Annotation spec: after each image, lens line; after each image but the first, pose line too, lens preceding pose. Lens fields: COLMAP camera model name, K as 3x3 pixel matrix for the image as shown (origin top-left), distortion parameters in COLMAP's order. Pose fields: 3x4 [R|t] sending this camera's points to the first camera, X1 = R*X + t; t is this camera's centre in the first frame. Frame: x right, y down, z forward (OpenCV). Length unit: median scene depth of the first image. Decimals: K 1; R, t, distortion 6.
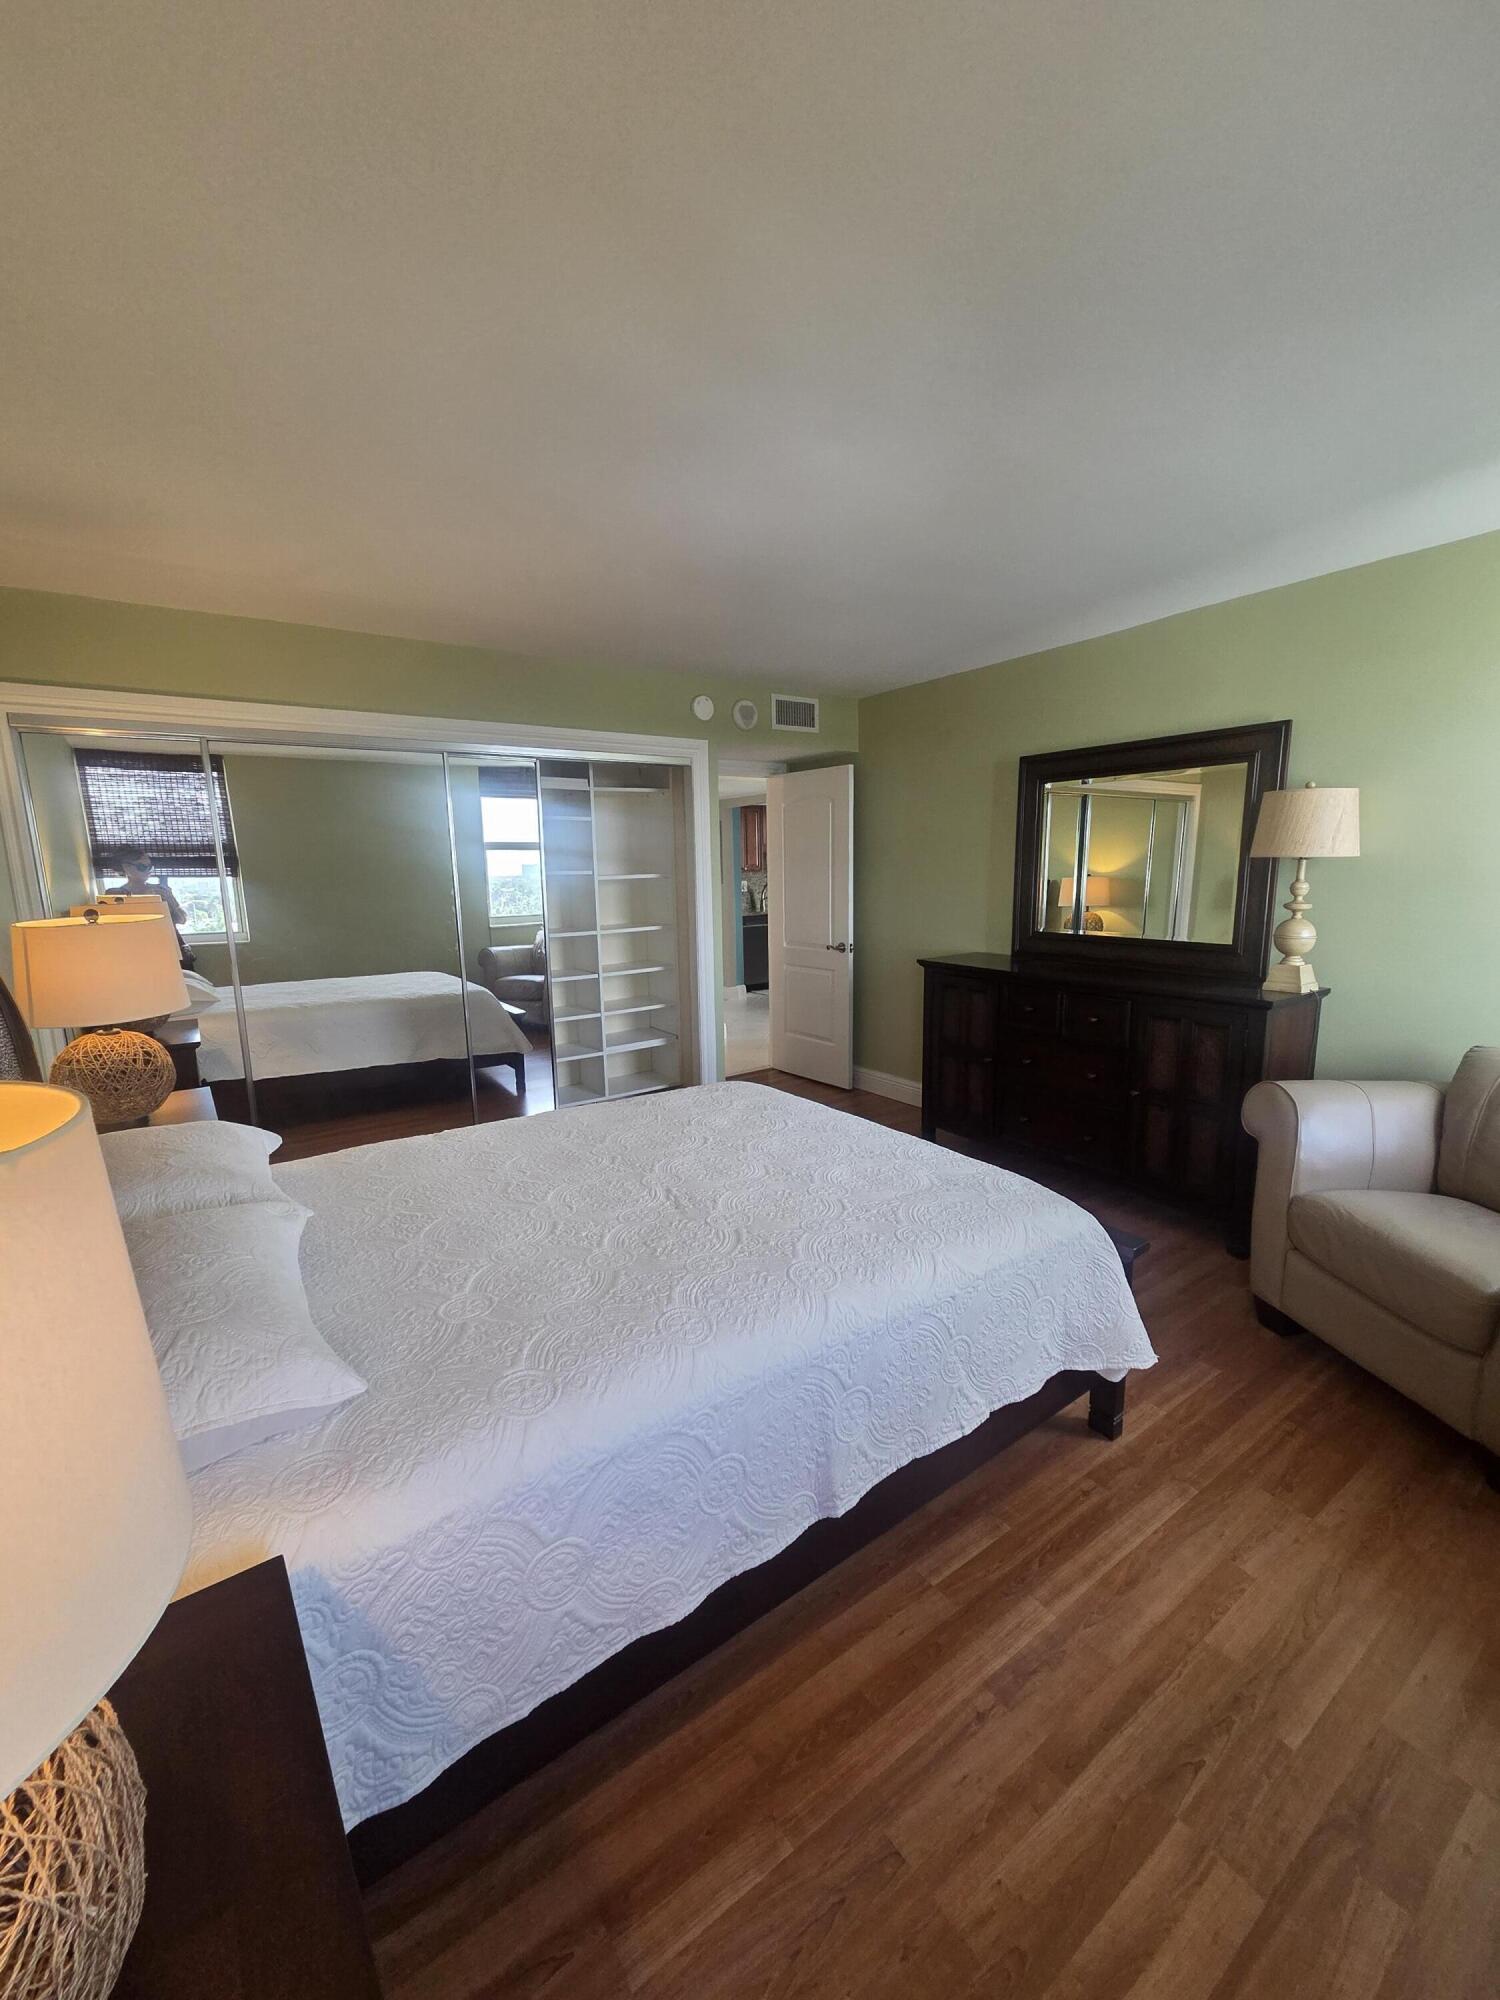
lens RADIAL K [[812.6, 0, 740.7], [0, 812.6, 1013.1], [0, 0, 1]] dist [-0.001230, -0.000167]
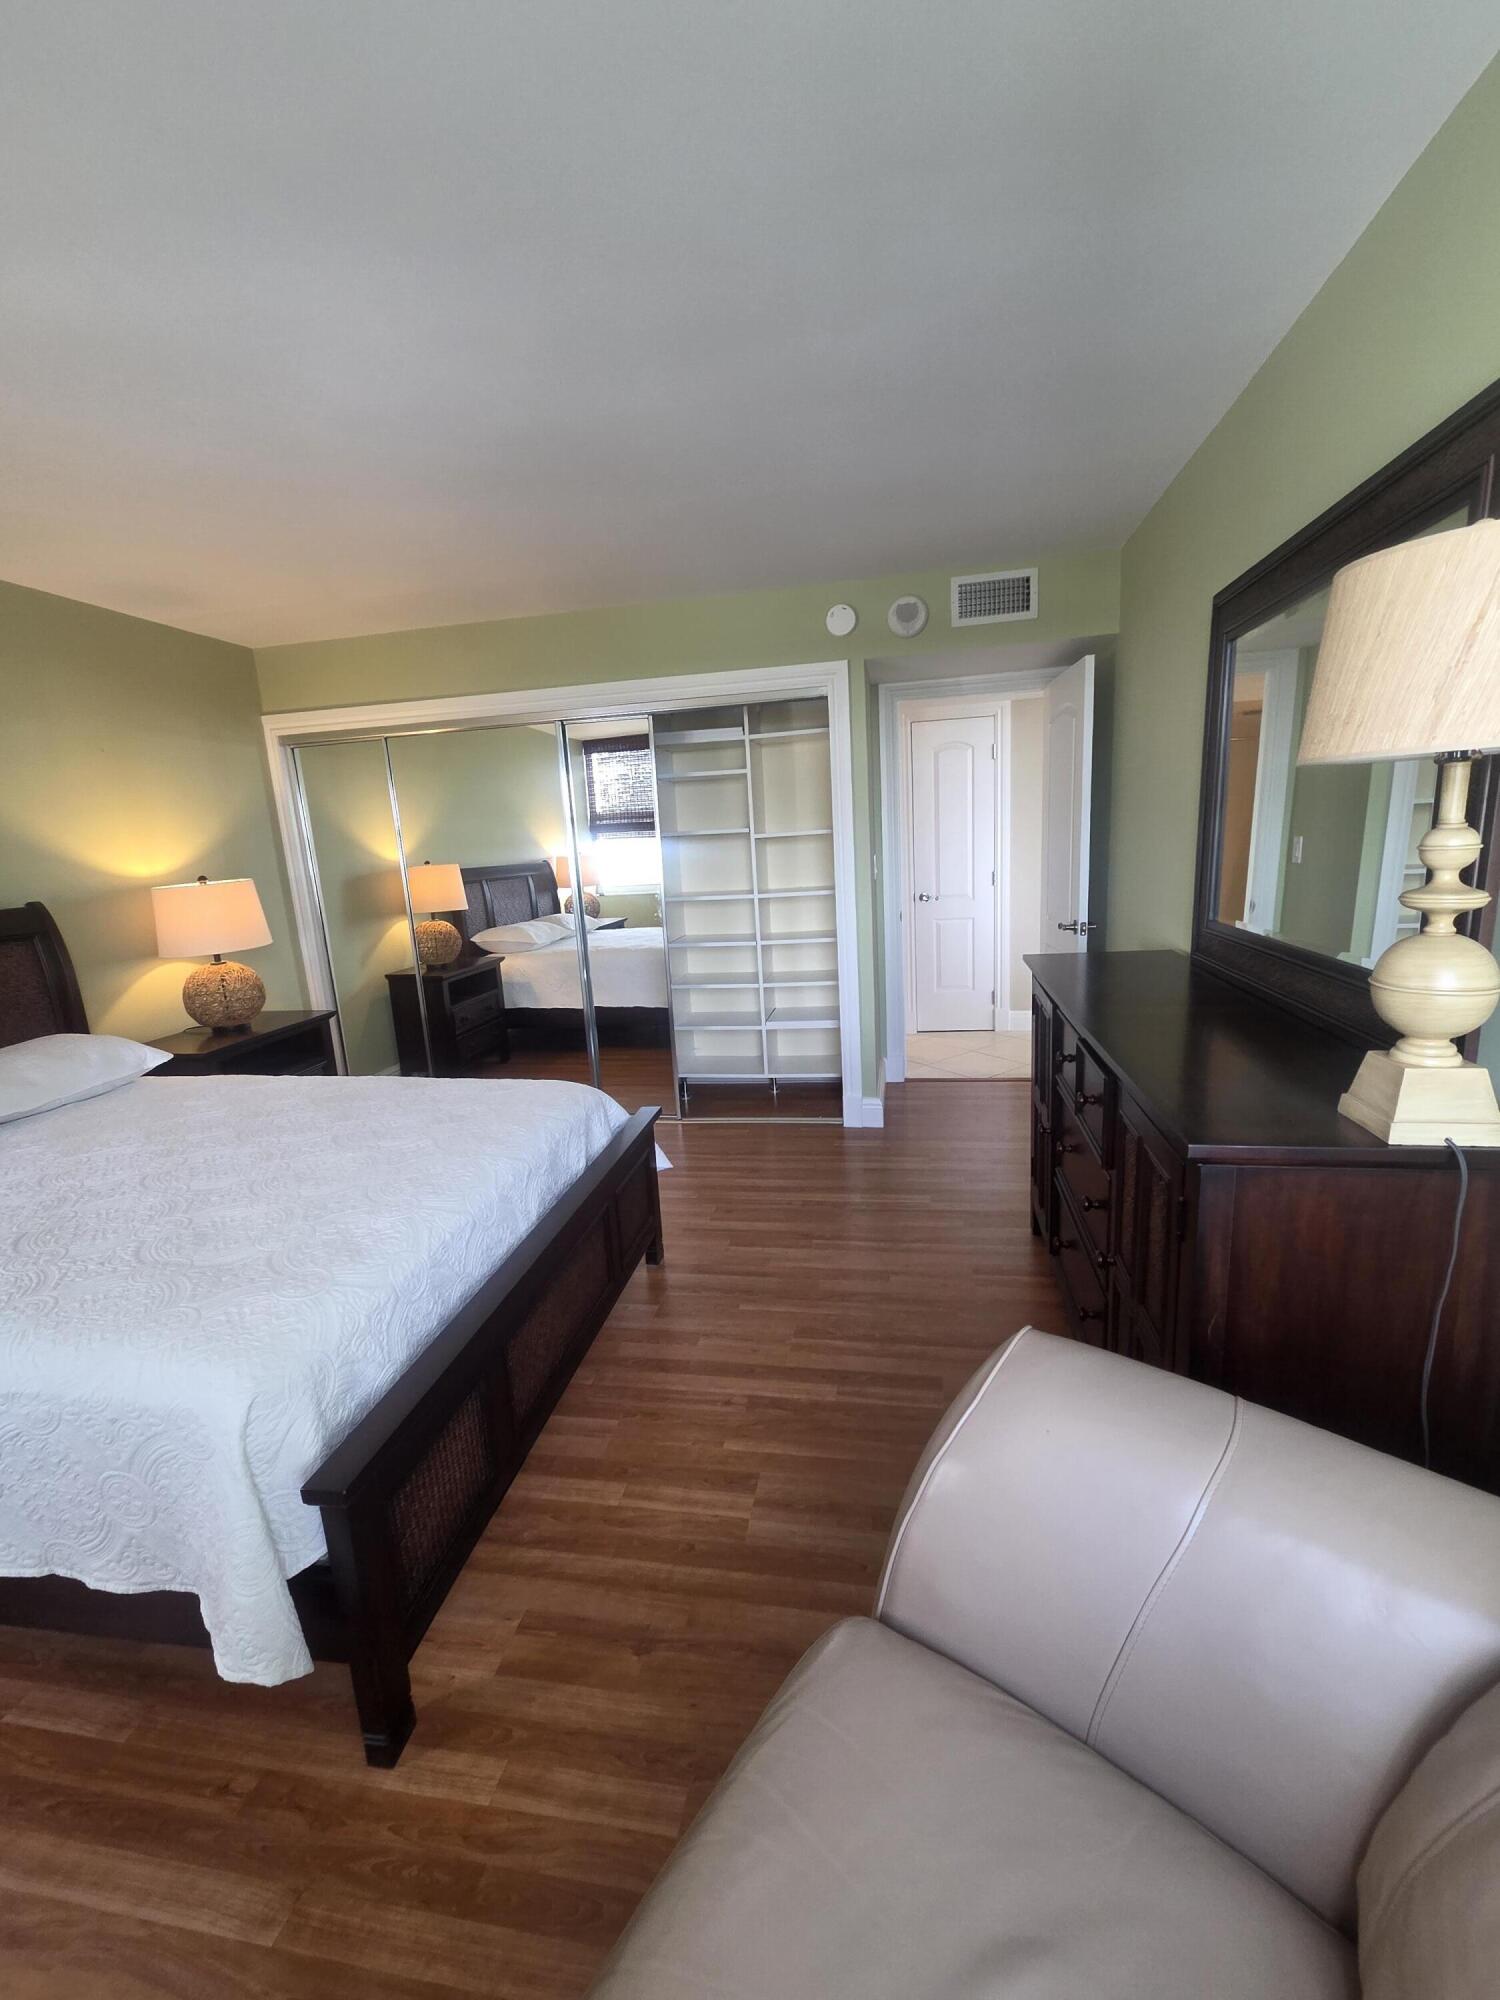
lens RADIAL K [[805.0, 0, 755.2], [0, 805.0, 1006.9], [0, 0, 1]] dist [0.001578, 0.000266]
pose [[0.708678, 0.125245, -0.694326, 0.496441], [-0.084698, 0.992103, 0.092511, -0.063677], [0.700429, -0.006753, 0.713690, 0.374106]]
